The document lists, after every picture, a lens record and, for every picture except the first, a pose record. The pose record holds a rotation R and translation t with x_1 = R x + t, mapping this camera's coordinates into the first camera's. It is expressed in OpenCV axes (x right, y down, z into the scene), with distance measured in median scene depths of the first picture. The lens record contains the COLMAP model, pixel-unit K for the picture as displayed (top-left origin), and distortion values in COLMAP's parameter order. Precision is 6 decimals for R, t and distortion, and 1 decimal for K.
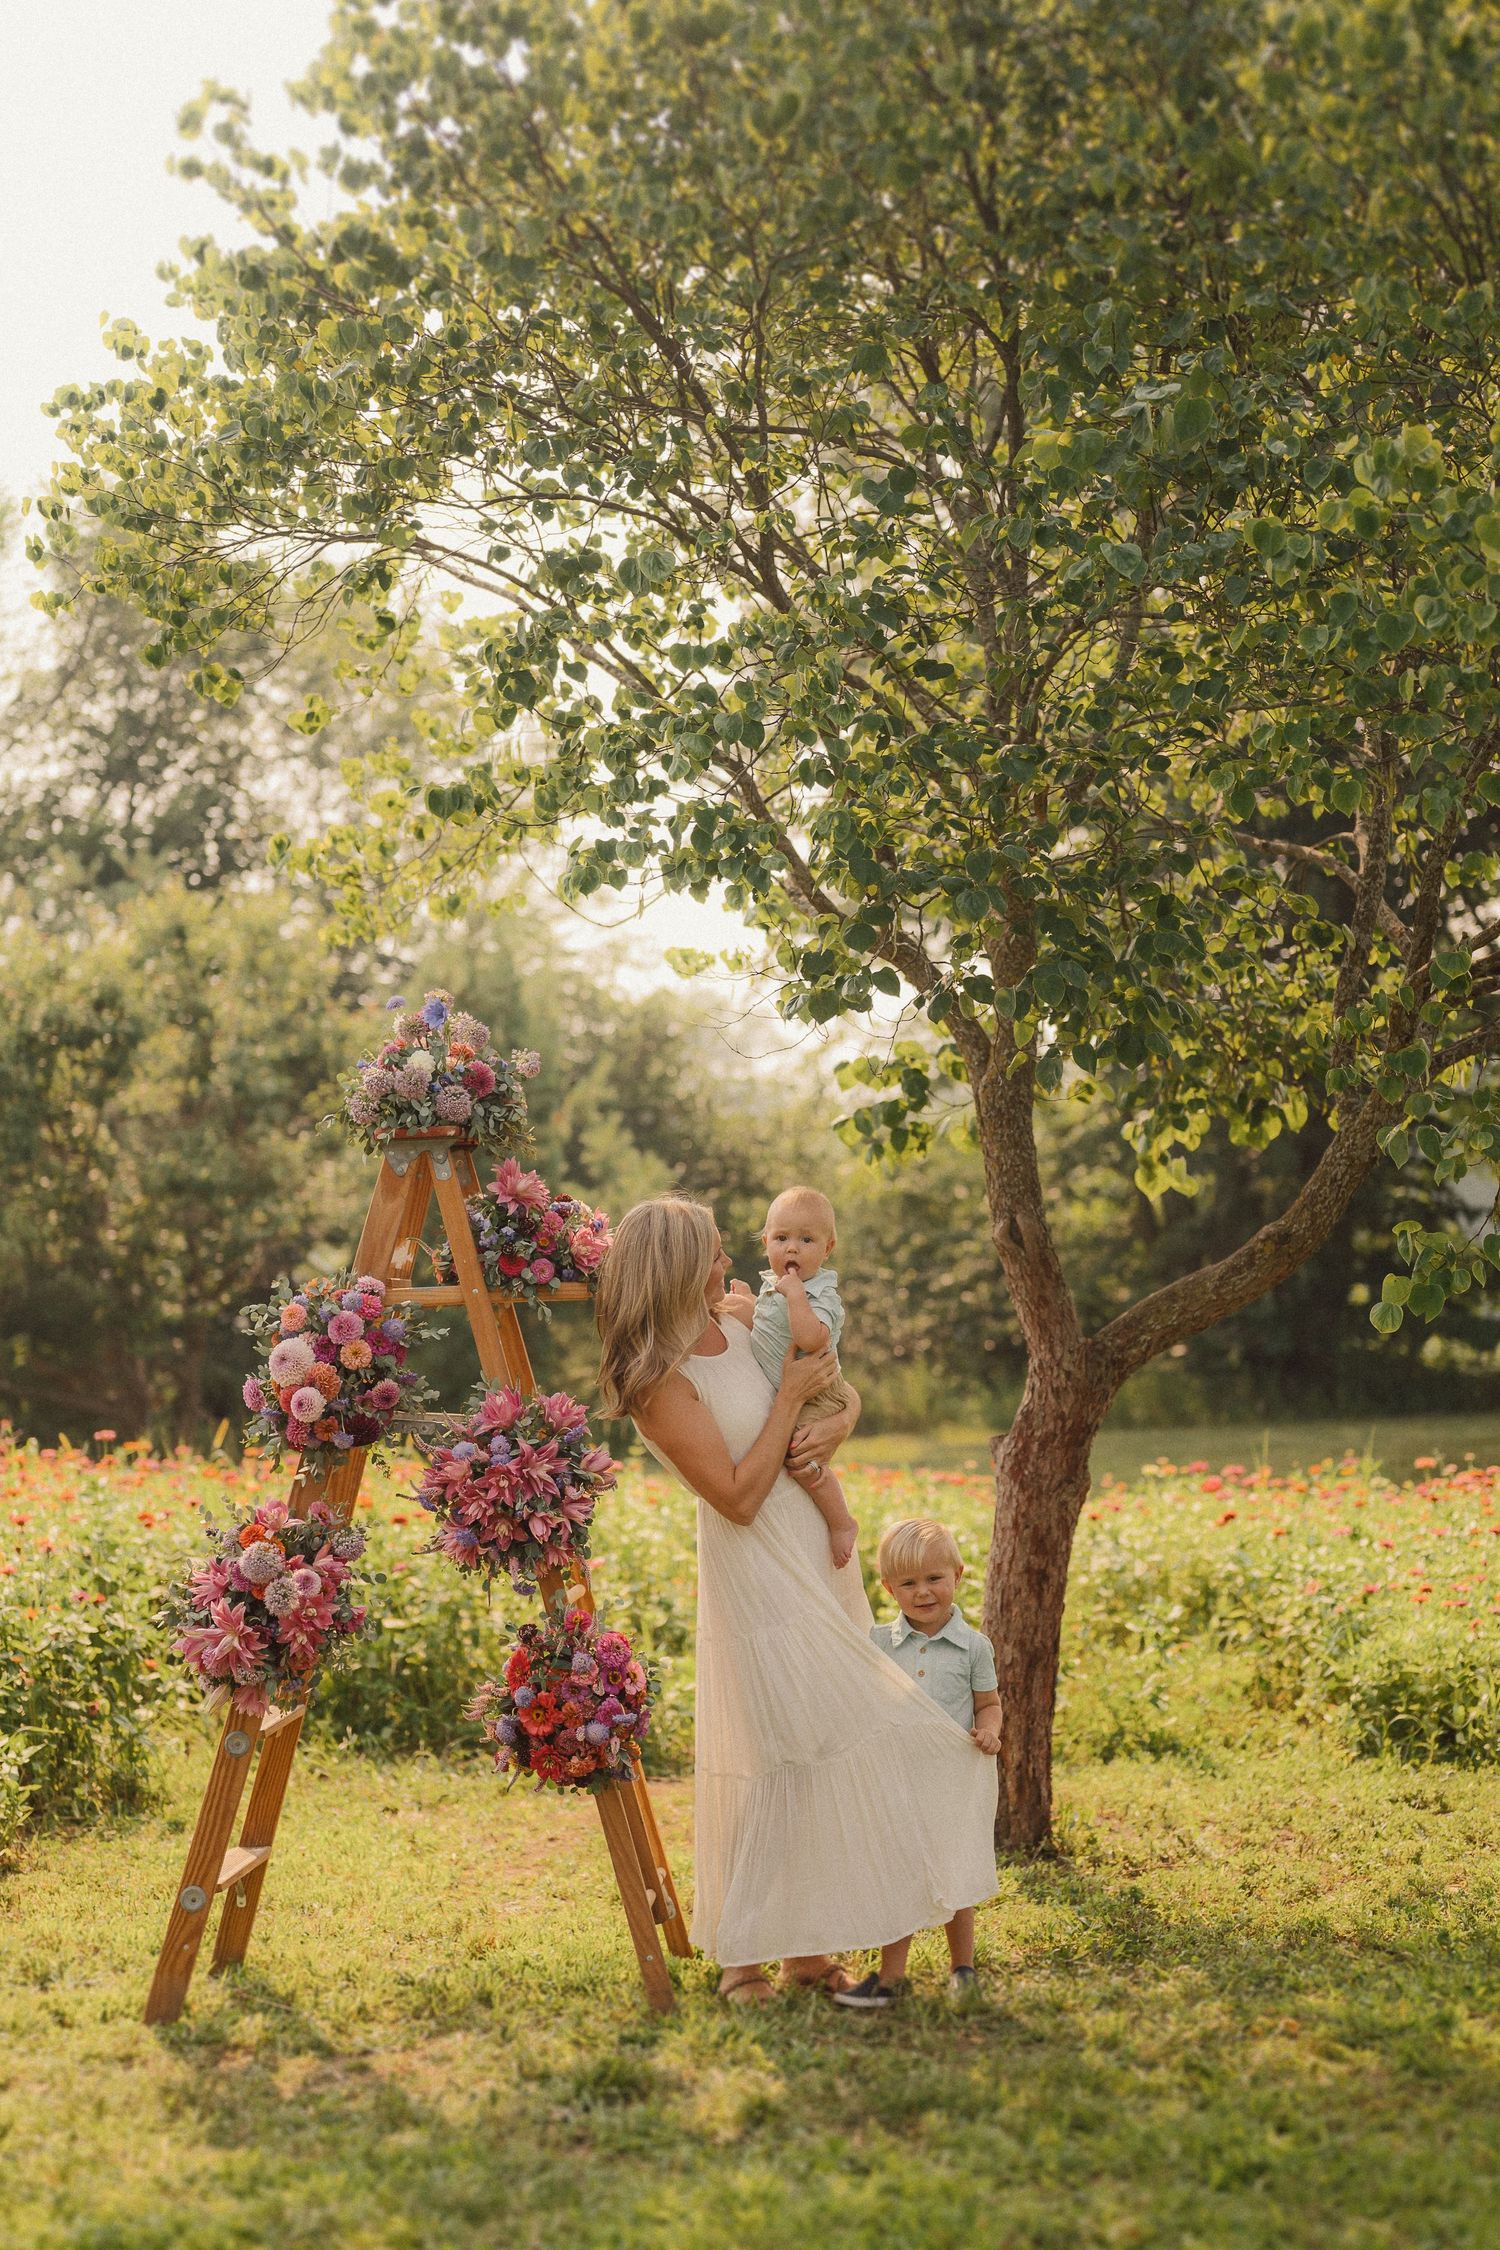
lens RADIAL K [[3227.8, 0, 737.2], [0, 3227.8, 1113.1], [0, 0, 1]] dist [0.007738, -0.021207]
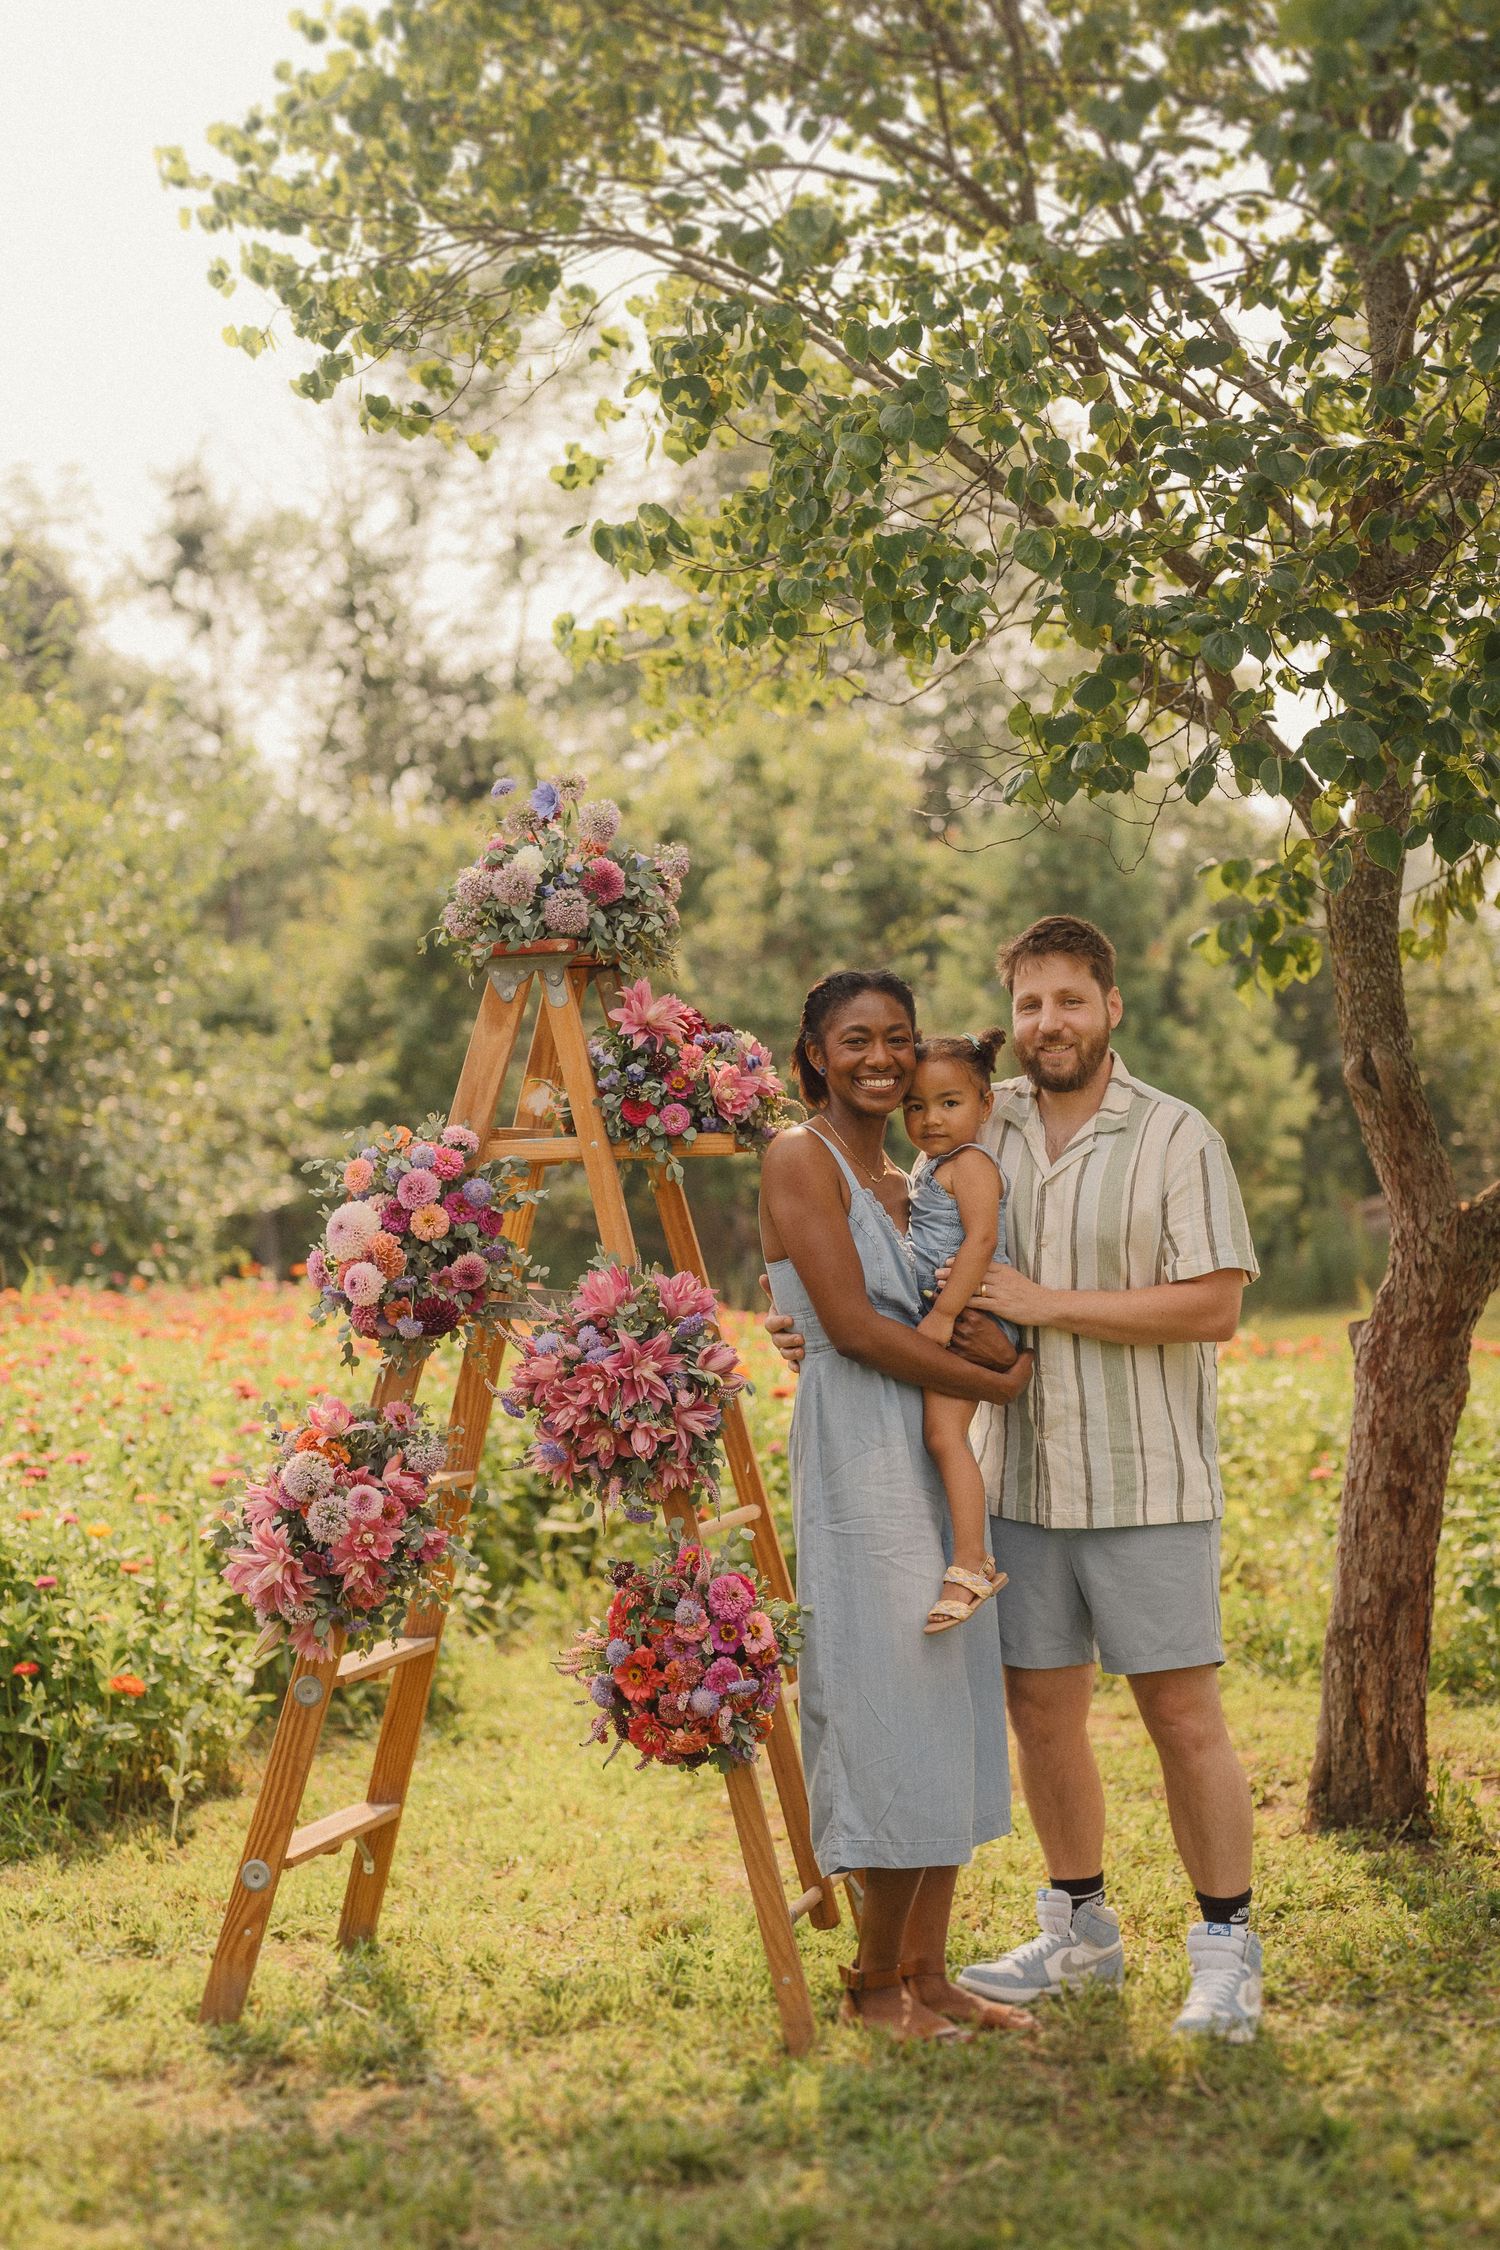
lens RADIAL K [[3225.3, 0, 764.0], [0, 3225.3, 1117.4], [0, 0, 1]] dist [-0.002906, 0.018615]
pose [[0.978369, 0.002549, -0.206853, 0.126232], [0.008042, 0.998699, 0.050347, 0.008297], [0.206712, -0.050921, 0.977076, 0.221617]]
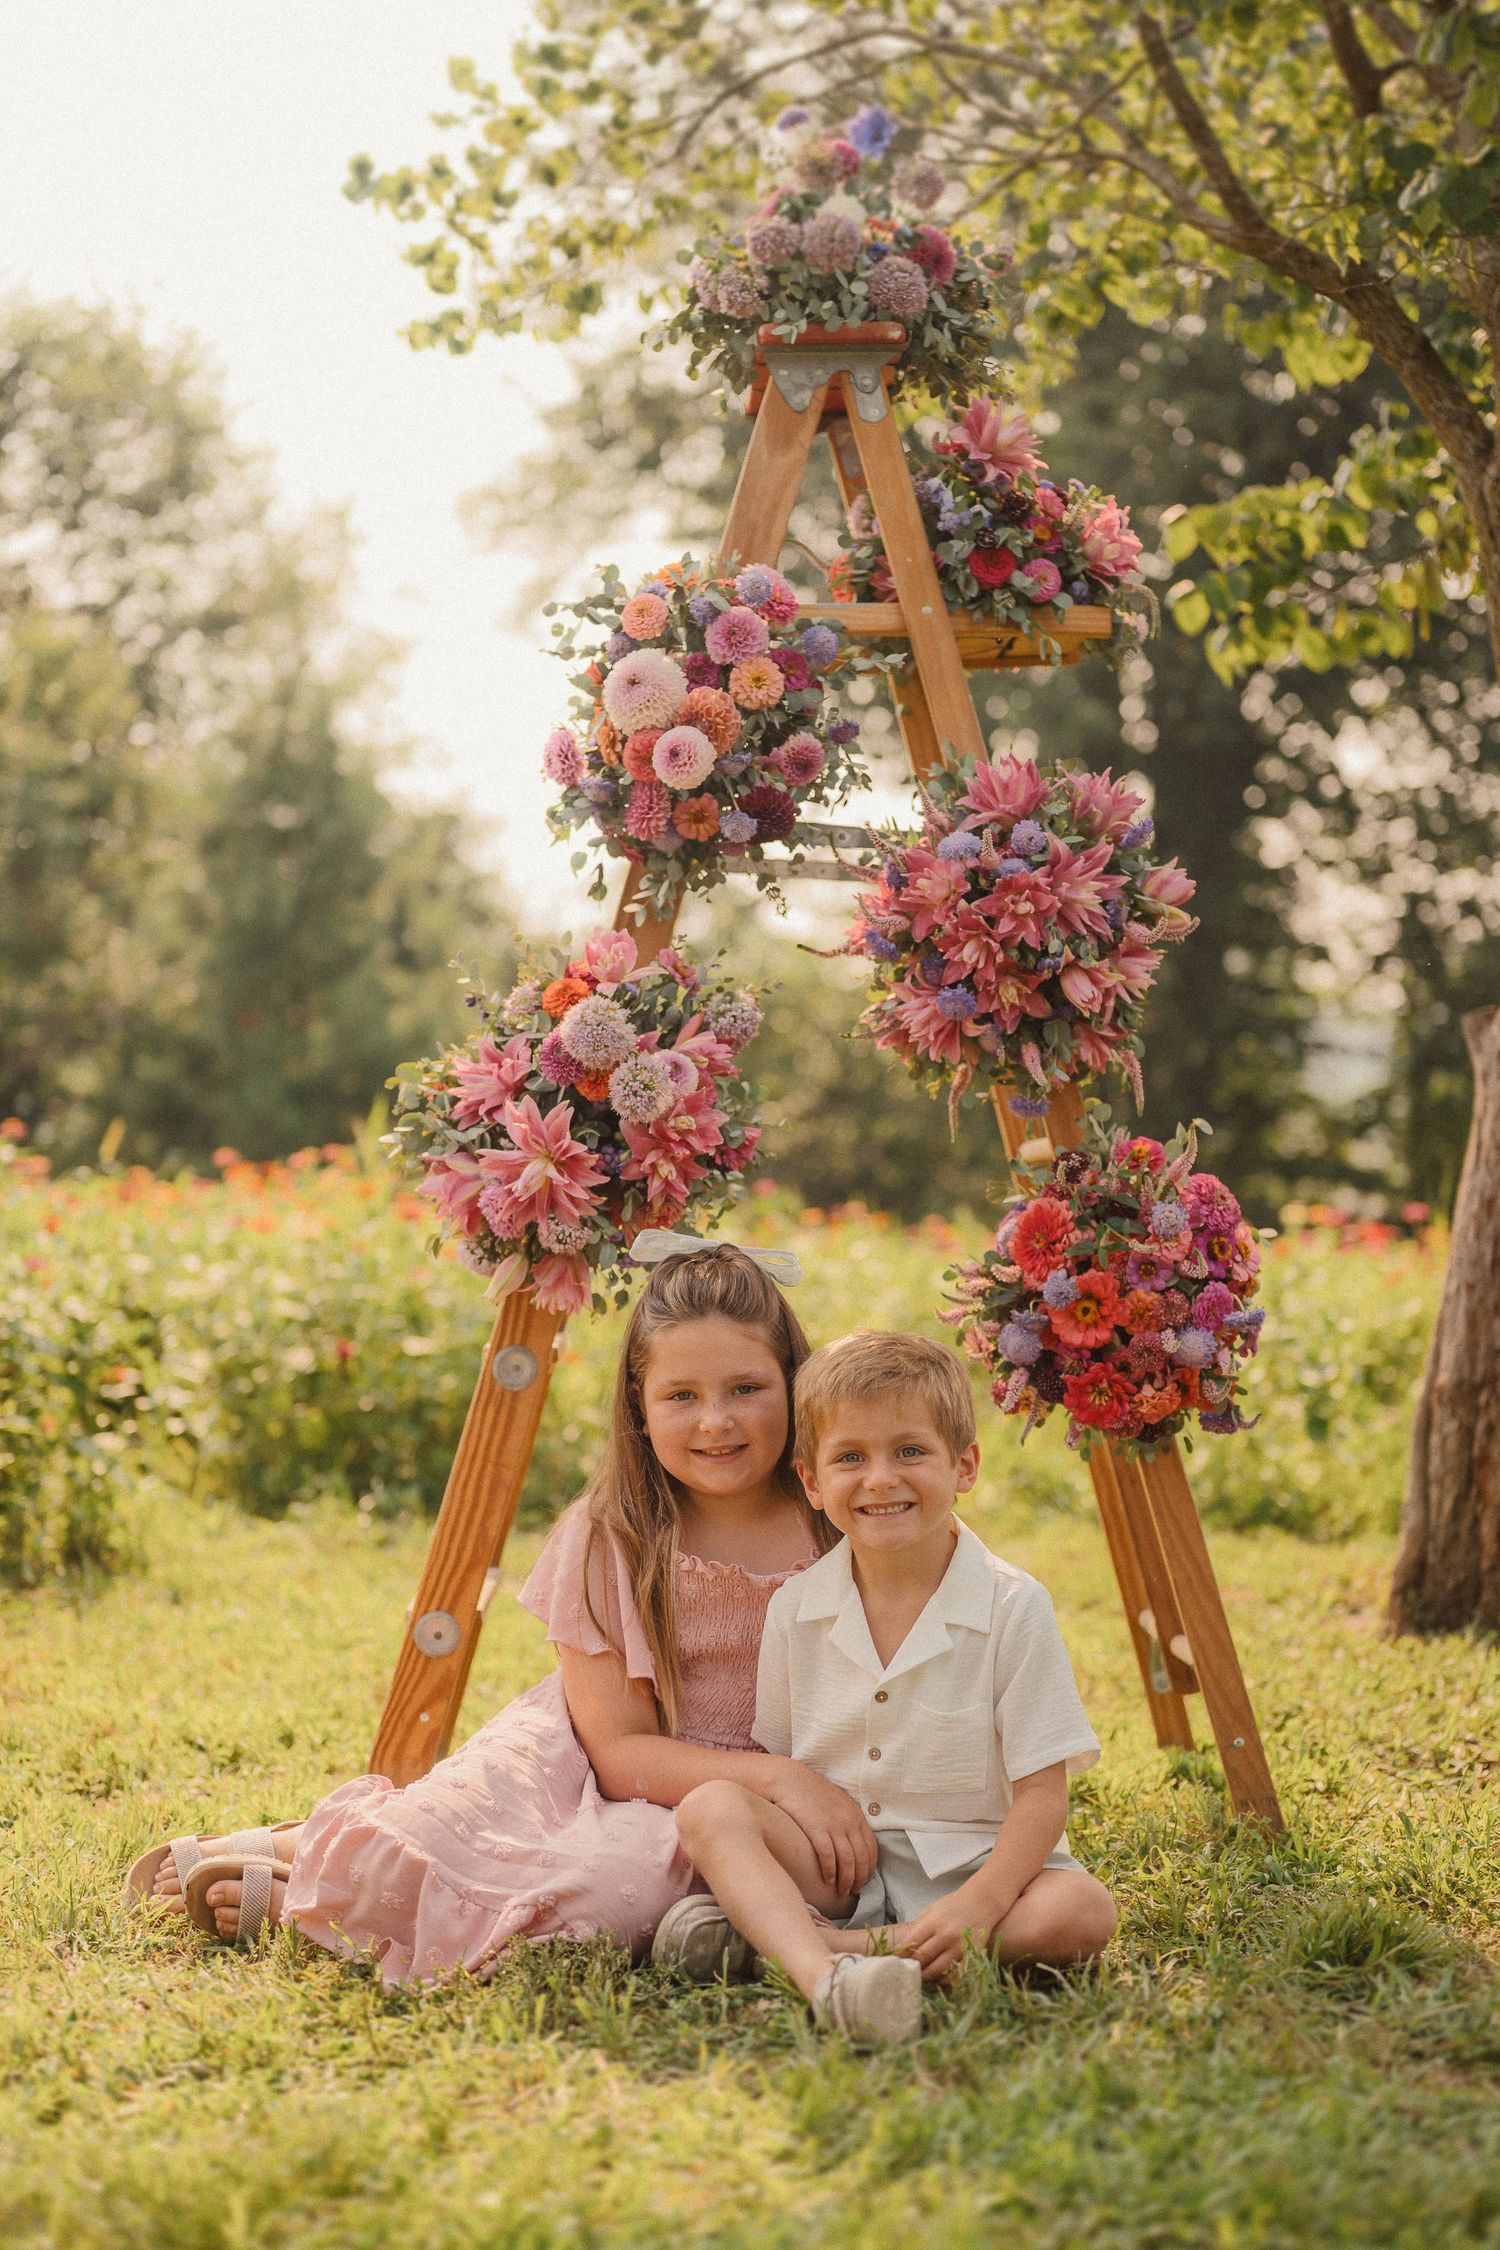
lens RADIAL K [[3323.6, 0, 726.1], [0, 3323.6, 1116.5], [0, 0, 1]] dist [-0.005121, 0.023771]
pose [[0.995998, 0.026301, 0.085414, -0.165380], [-0.029264, 0.999006, 0.033625, 0.126859], [-0.084445, -0.035990, 0.995778, 0.400895]]
